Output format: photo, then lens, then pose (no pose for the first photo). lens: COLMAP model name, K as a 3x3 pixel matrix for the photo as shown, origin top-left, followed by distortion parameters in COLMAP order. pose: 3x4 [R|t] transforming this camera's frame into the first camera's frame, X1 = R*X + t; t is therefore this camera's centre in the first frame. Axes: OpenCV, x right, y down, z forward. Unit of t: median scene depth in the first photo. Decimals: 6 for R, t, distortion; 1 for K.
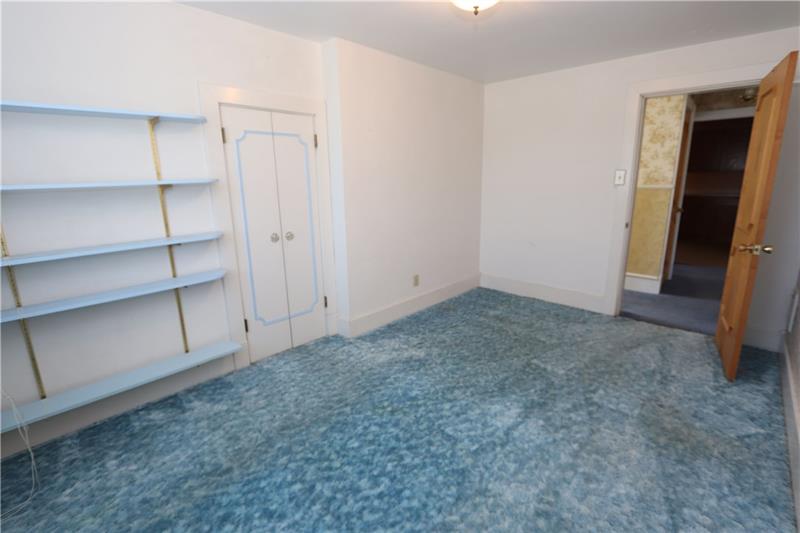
lens RADIAL K [[374.1, 0, 401.7], [0, 374.1, 265.9], [0, 0, 1]] dist [0.002160, 0.000769]
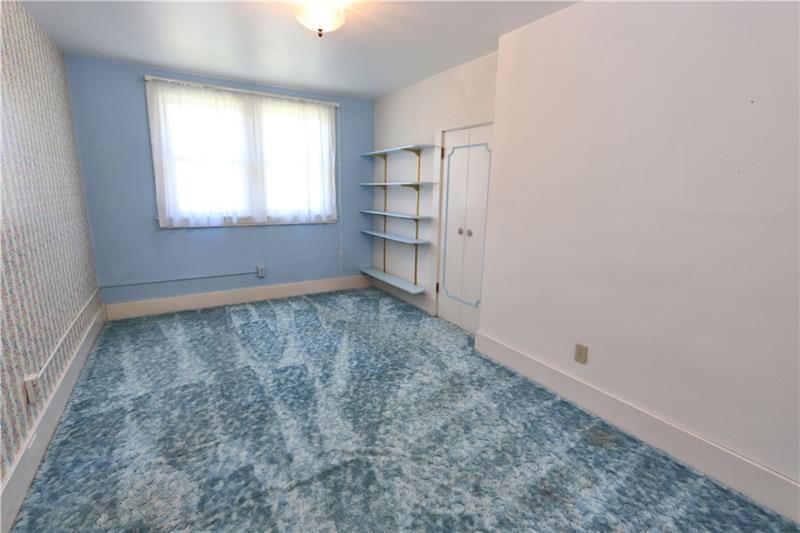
lens RADIAL K [[374.1, 0, 401.3], [0, 374.1, 263.8], [0, 0, 1]] dist [0.002160, 0.000769]
pose [[-0.260611, 0.211382, -0.942019, 1.006119], [-0.235585, 0.932317, 0.274380, -0.300006], [0.936259, 0.293432, -0.193174, 1.226515]]
